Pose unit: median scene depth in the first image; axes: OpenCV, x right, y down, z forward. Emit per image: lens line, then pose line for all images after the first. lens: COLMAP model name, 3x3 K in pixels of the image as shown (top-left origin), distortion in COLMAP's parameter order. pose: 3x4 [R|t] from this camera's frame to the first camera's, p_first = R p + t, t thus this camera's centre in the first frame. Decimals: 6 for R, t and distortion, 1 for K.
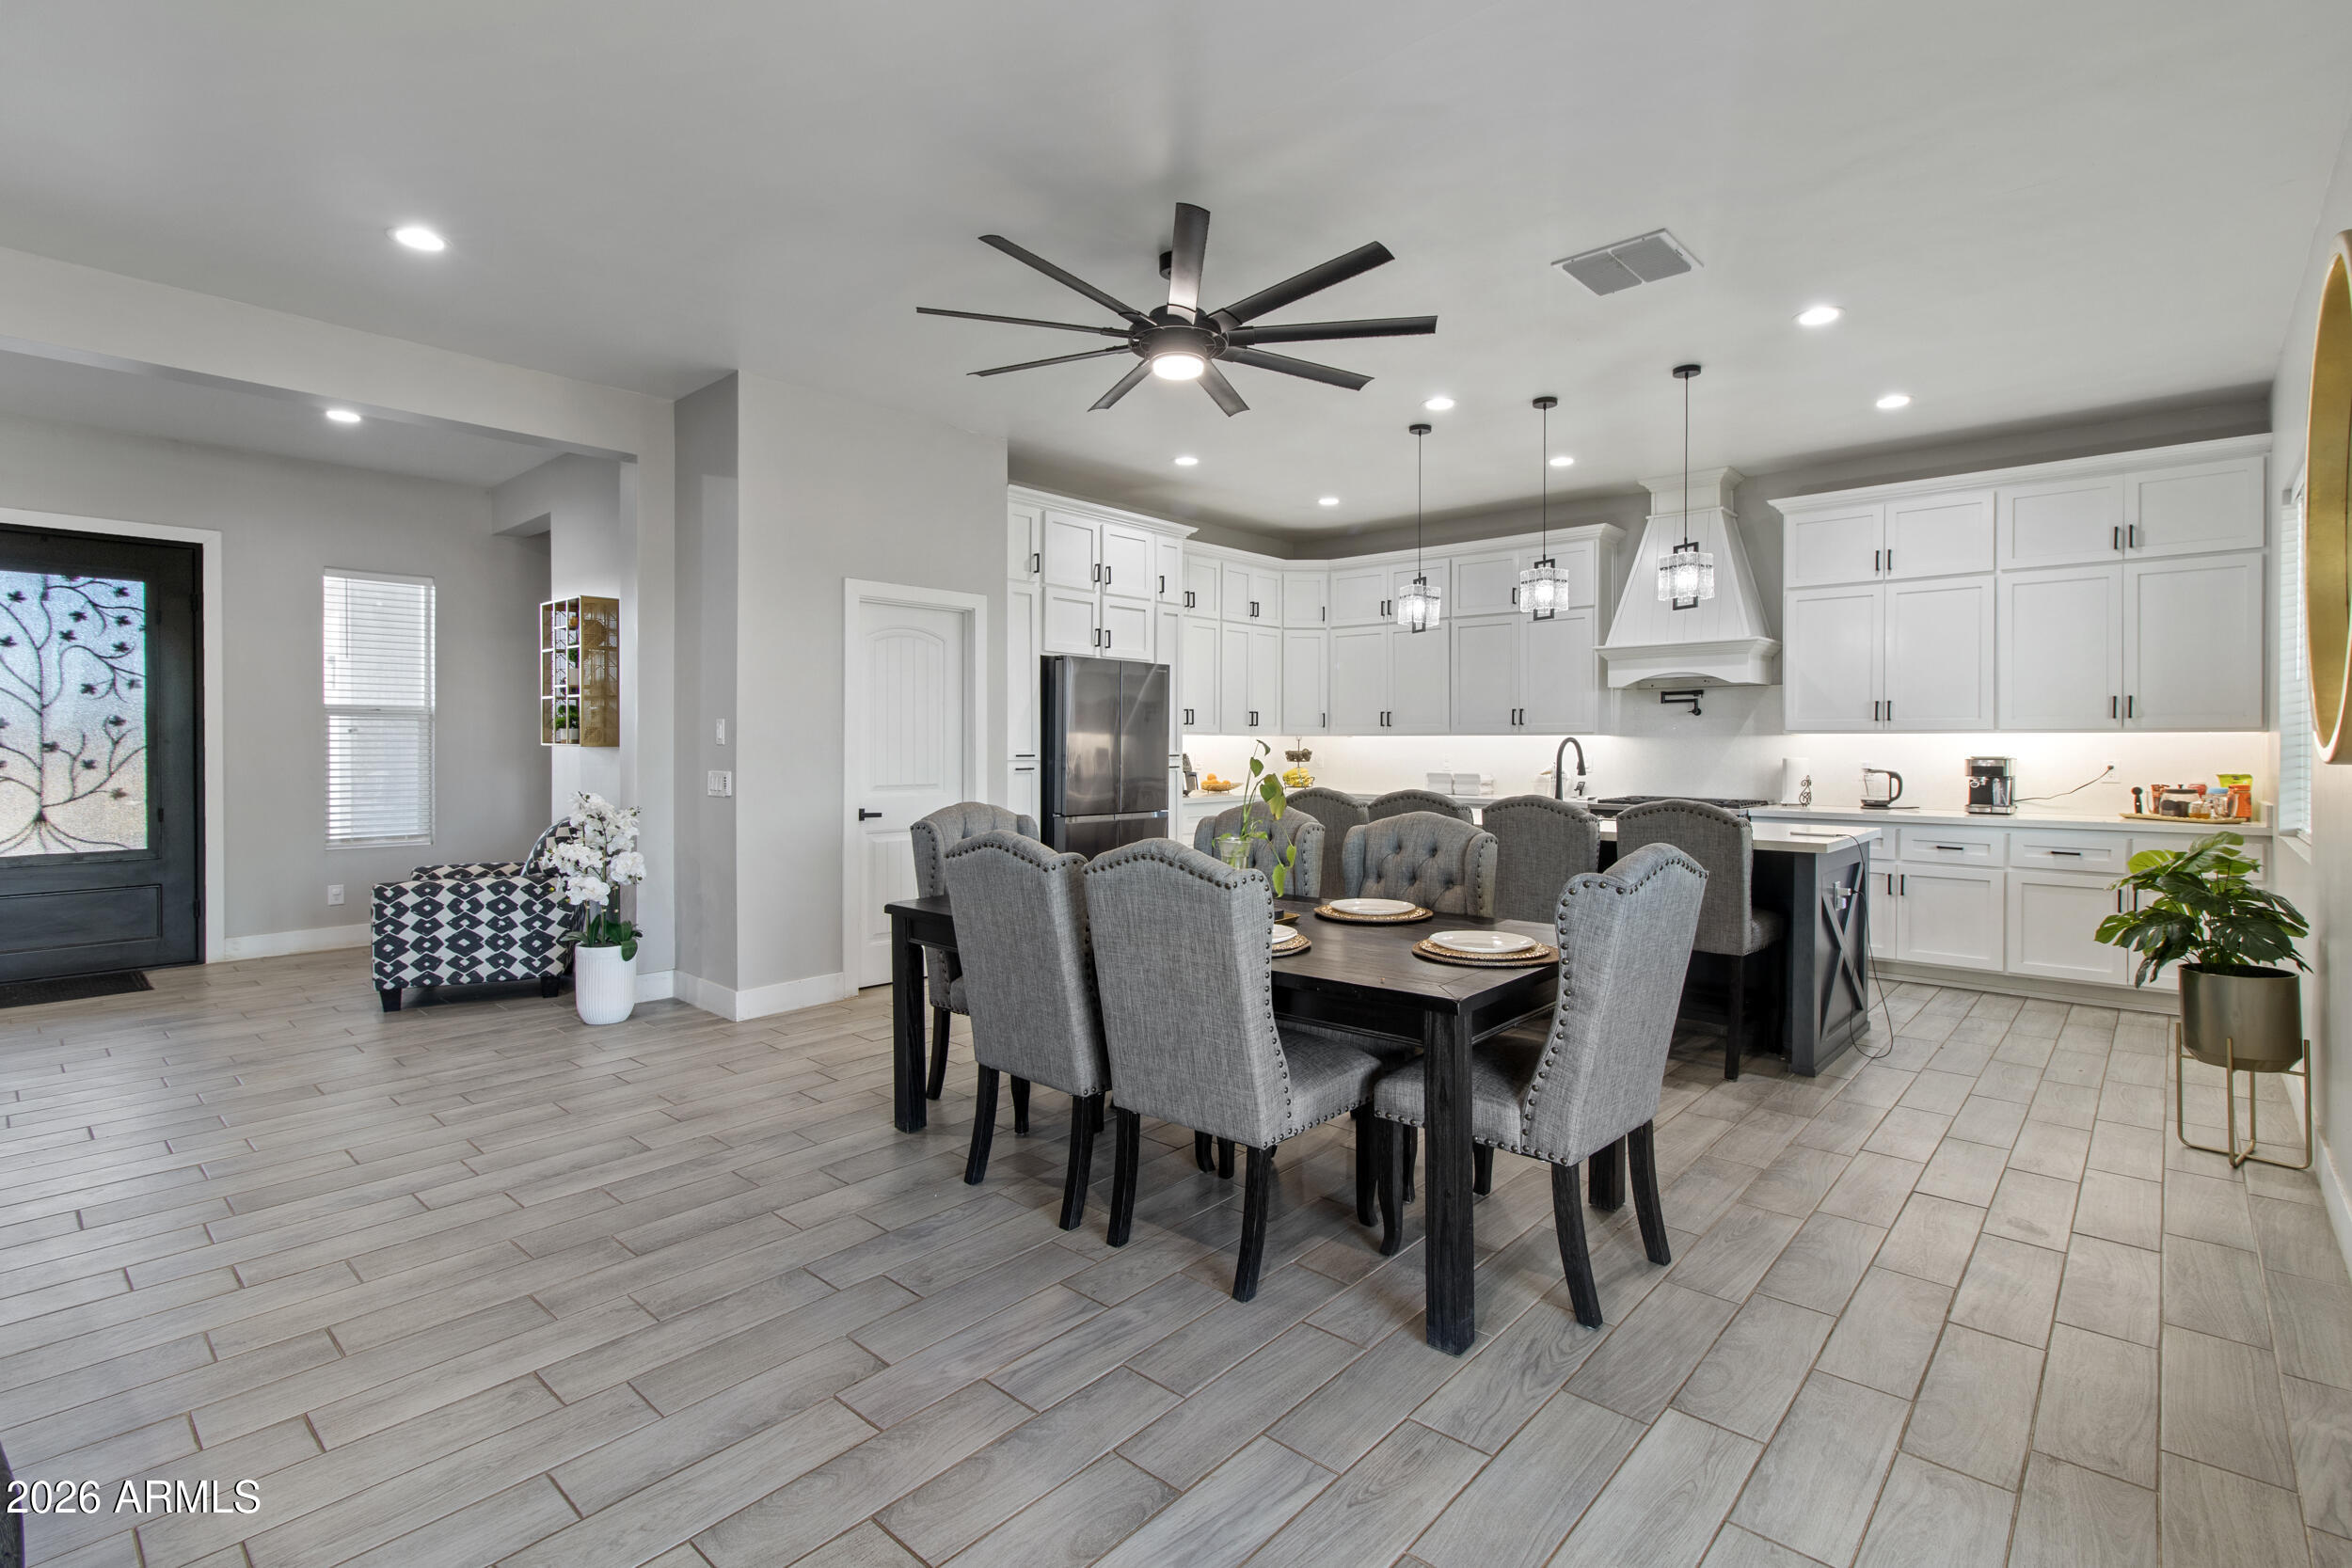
lens RADIAL K [[1098.2, 0, 1186.8], [0, 1098.2, 751.8], [0, 0, 1]] dist [0.009093, -0.001515]
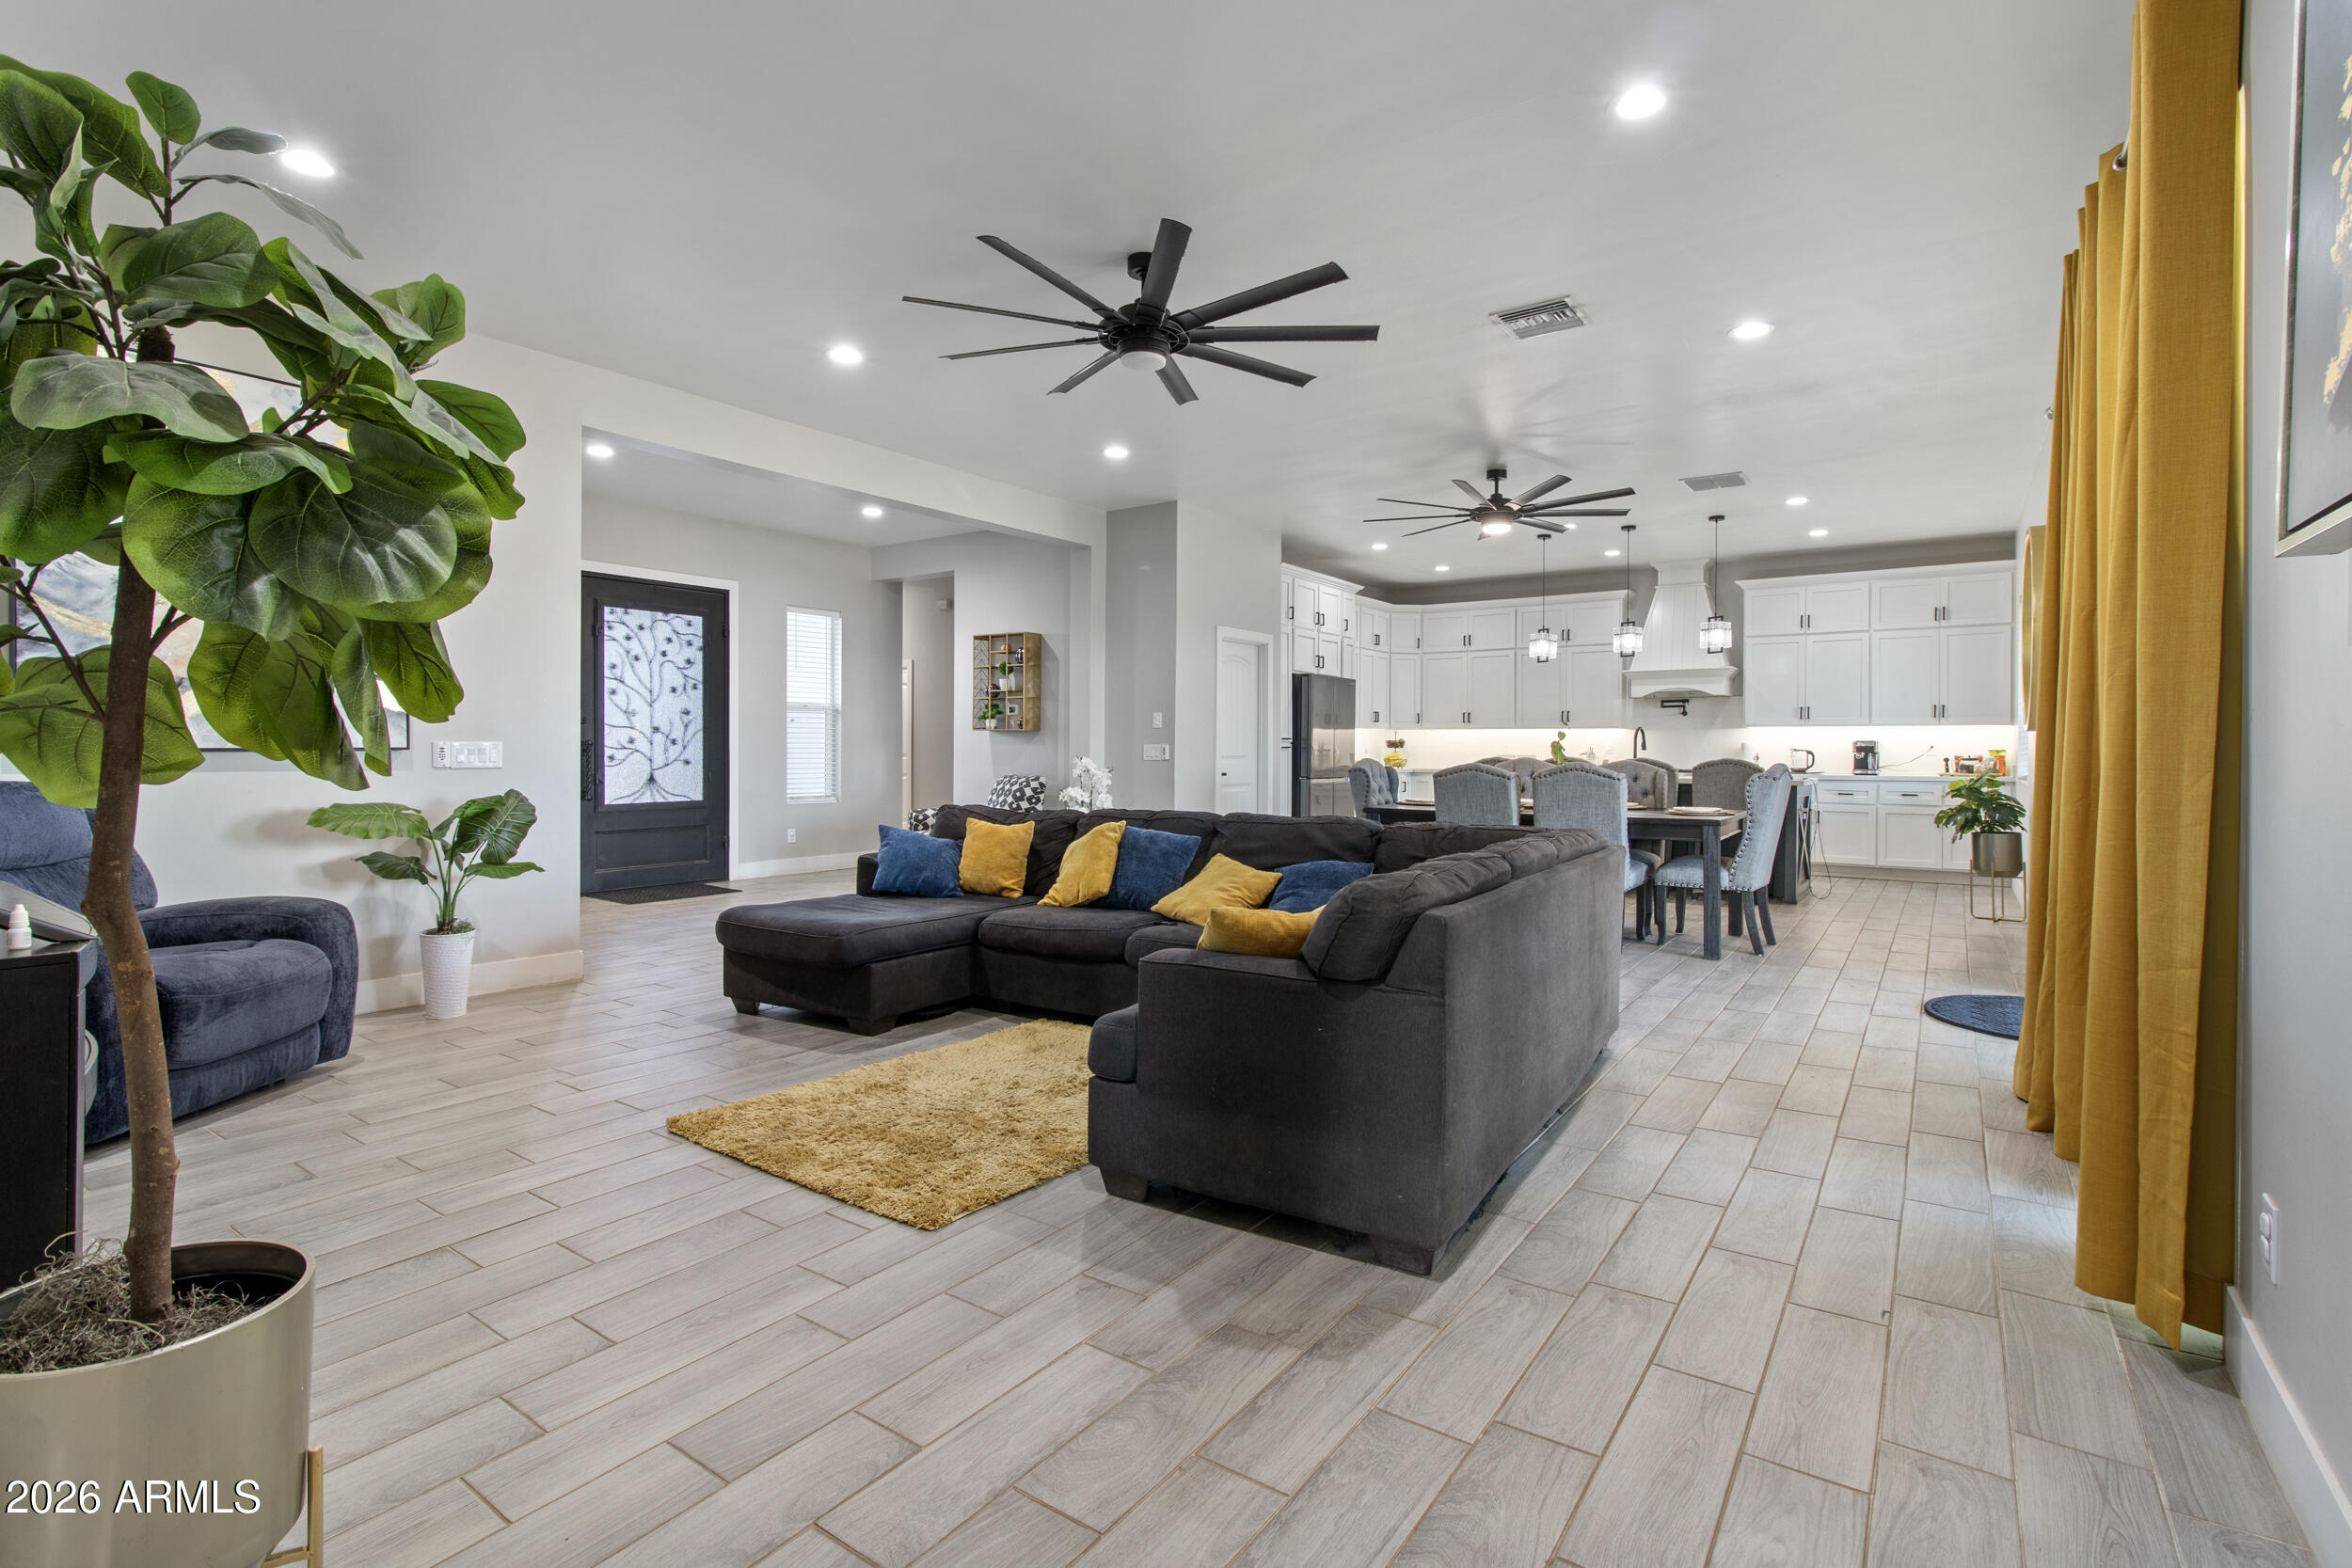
lens RADIAL K [[1098.2, 0, 1191.7], [0, 1098.2, 756.5], [0, 0, 1]] dist [0.009093, -0.001515]
pose [[0.992307, 0.001639, 0.123794, -0.490017], [-0.001668, 0.999999, 0.000131, 0.029774], [-0.123794, -0.000337, 0.992308, -0.527697]]
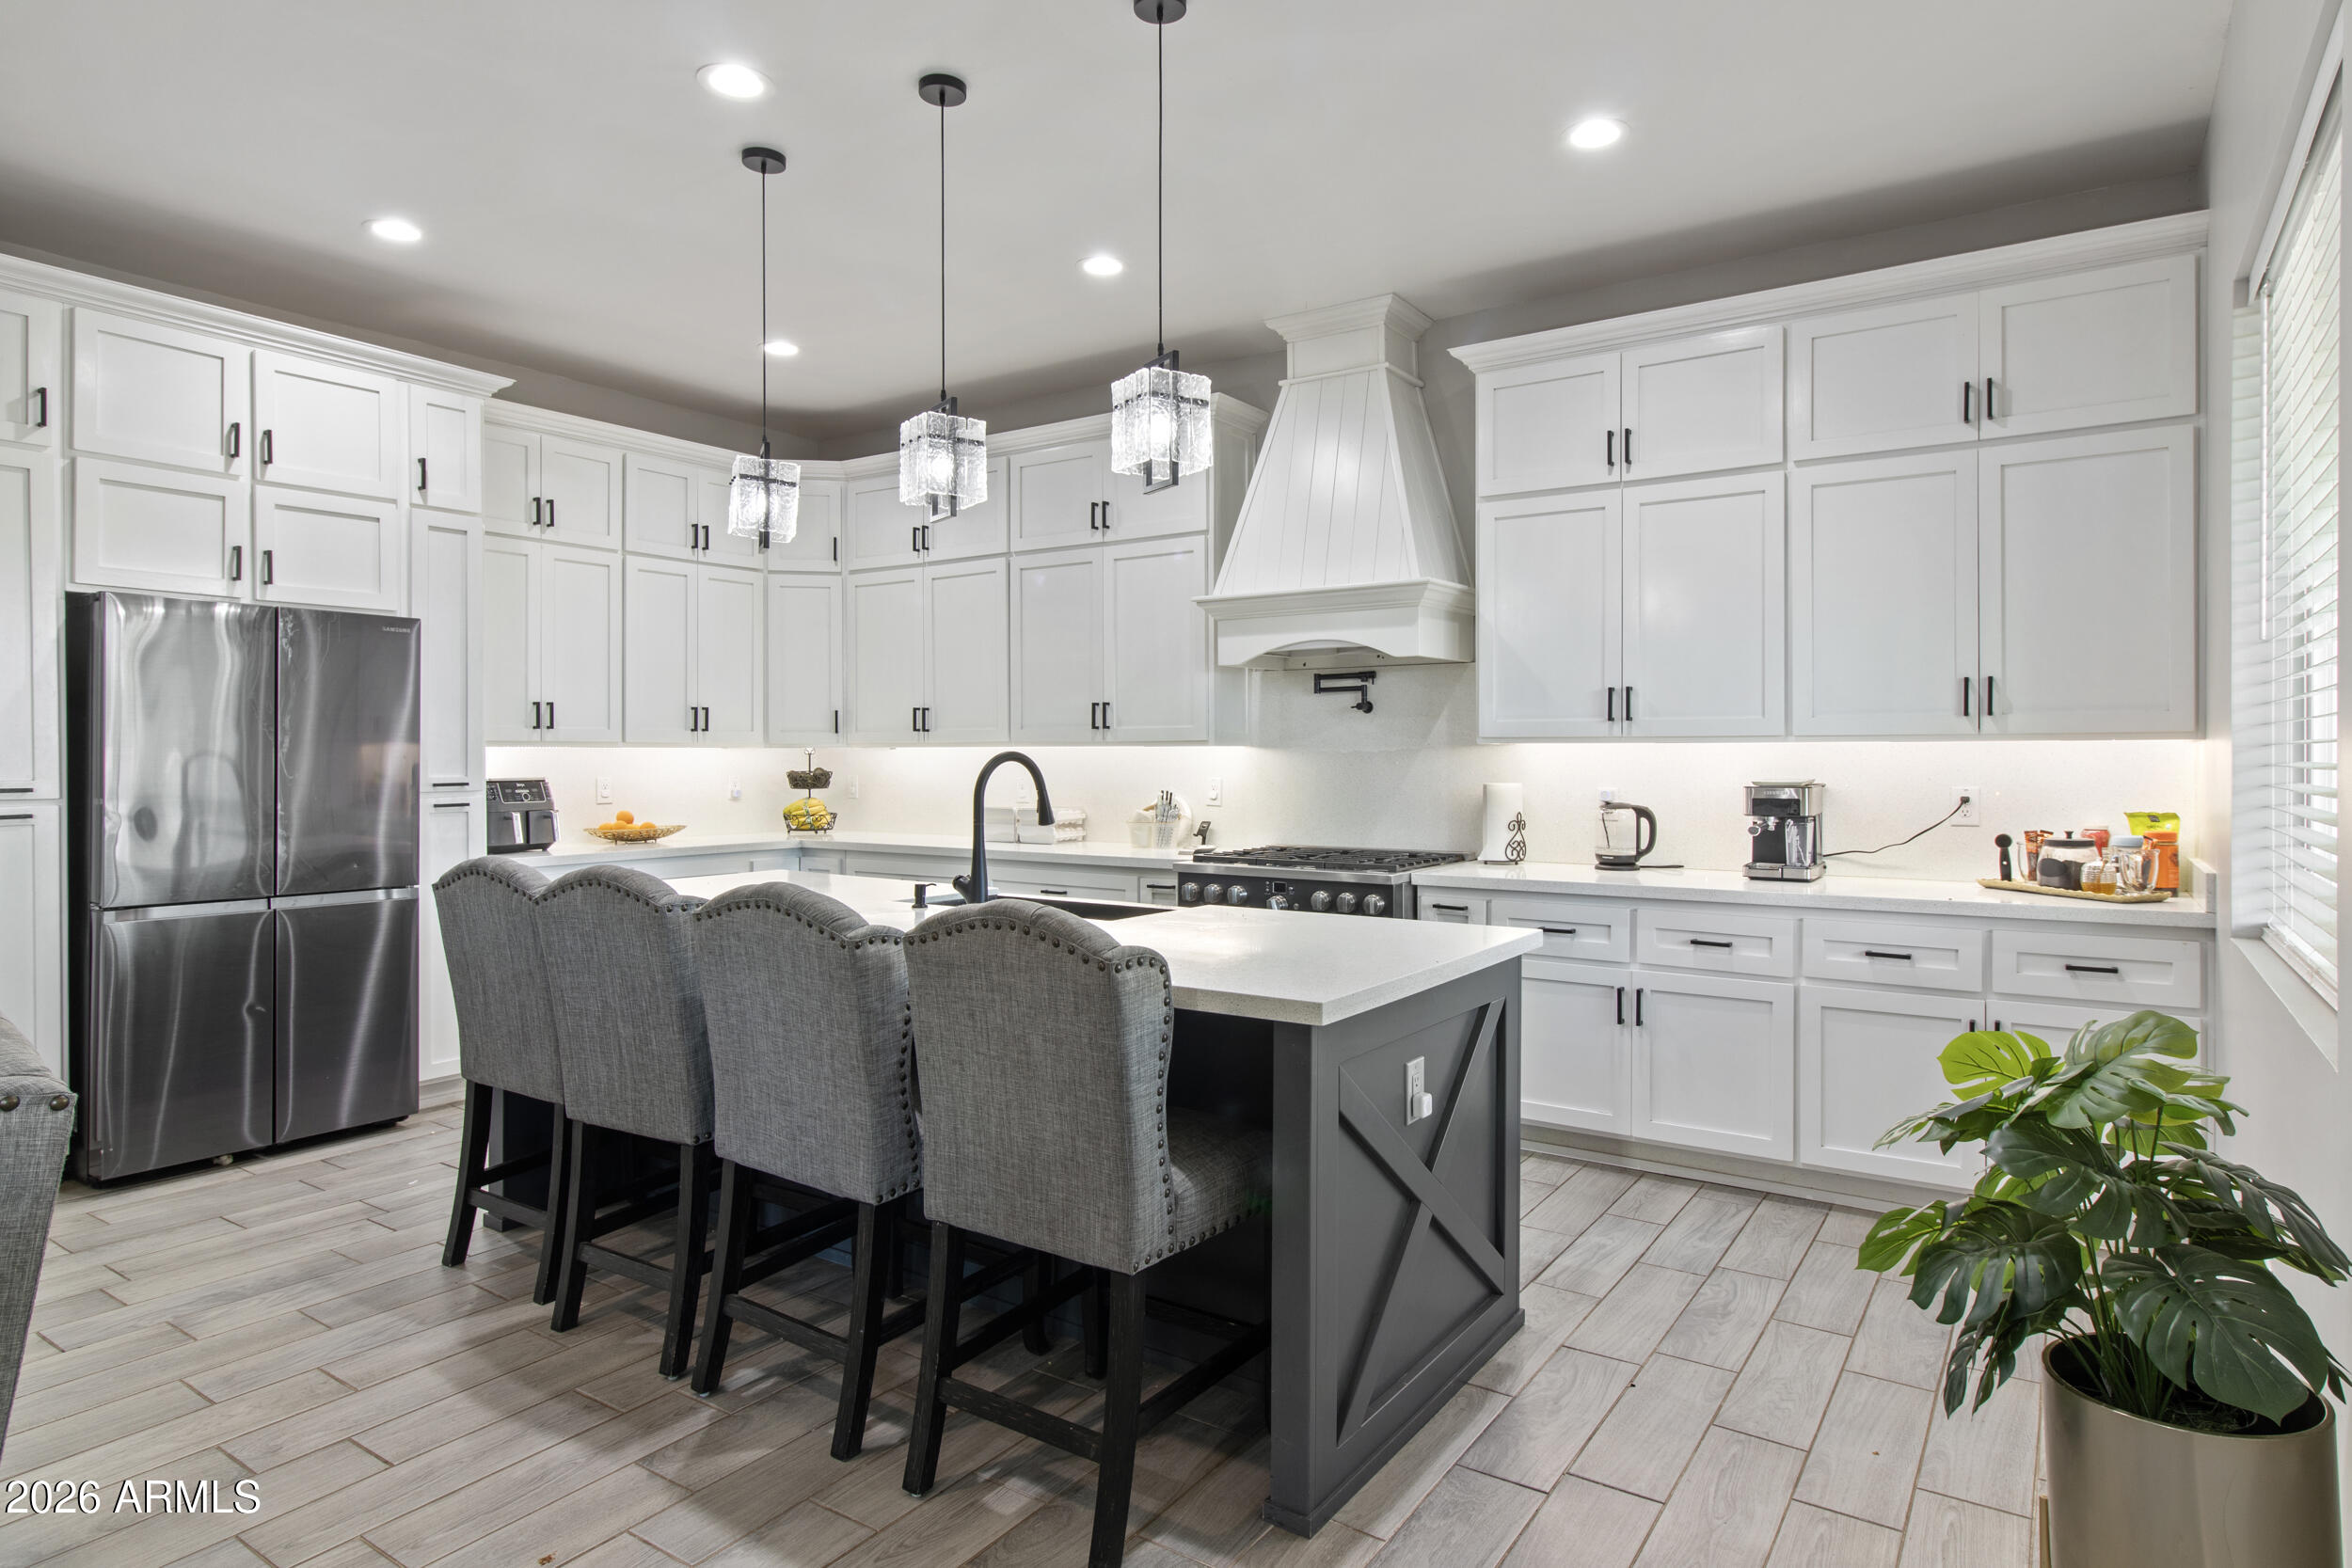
lens RADIAL K [[1322.1, 0, 1193.7], [0, 1322.1, 760.9], [0, 0, 1]] dist [0.000795, 0.000525]
pose [[0.990377, -0.004074, 0.138334, 0.318822], [0.004297, 0.999990, -0.001310, -0.007132], [-0.138327, 0.001892, 0.990385, 0.344475]]
